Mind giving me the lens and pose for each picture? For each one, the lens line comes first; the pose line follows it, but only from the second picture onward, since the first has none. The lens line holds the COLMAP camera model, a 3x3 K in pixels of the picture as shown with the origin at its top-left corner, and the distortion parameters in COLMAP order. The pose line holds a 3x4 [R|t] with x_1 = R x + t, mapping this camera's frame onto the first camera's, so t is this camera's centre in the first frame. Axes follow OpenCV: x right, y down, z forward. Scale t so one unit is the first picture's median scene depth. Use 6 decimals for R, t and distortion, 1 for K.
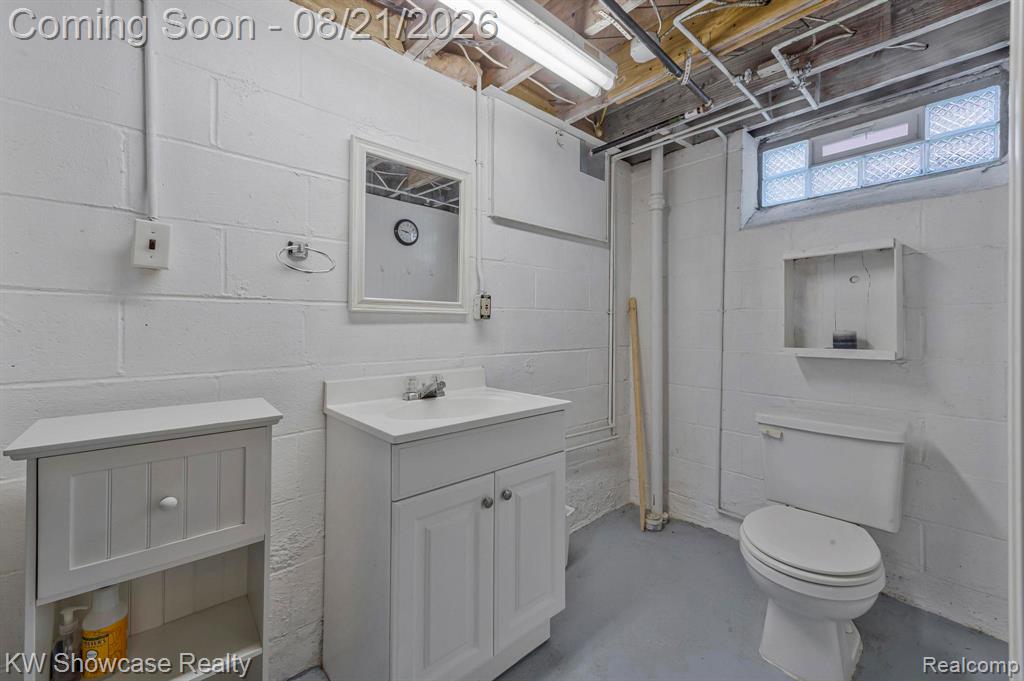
lens RADIAL K [[411.8, 0, 512.5], [0, 411.8, 332.7], [0, 0, 1]] dist [0.007172, -0.000743]
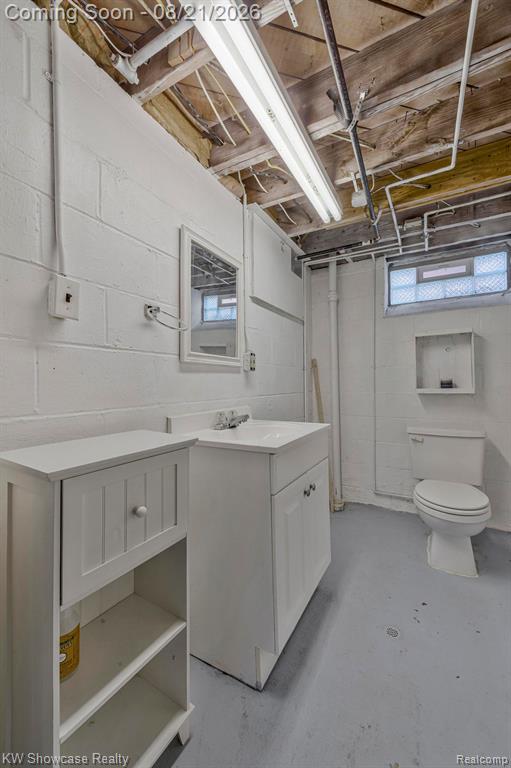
lens RADIAL K [[308.9, 0, 265.9], [0, 308.9, 385.8], [0, 0, 1]] dist [0.007172, -0.000743]
pose [[0.943322, -0.010487, 0.331713, -0.376597], [0.012792, 0.999907, -0.004766, 0.024080], [-0.331632, 0.008739, 0.943368, 0.007289]]
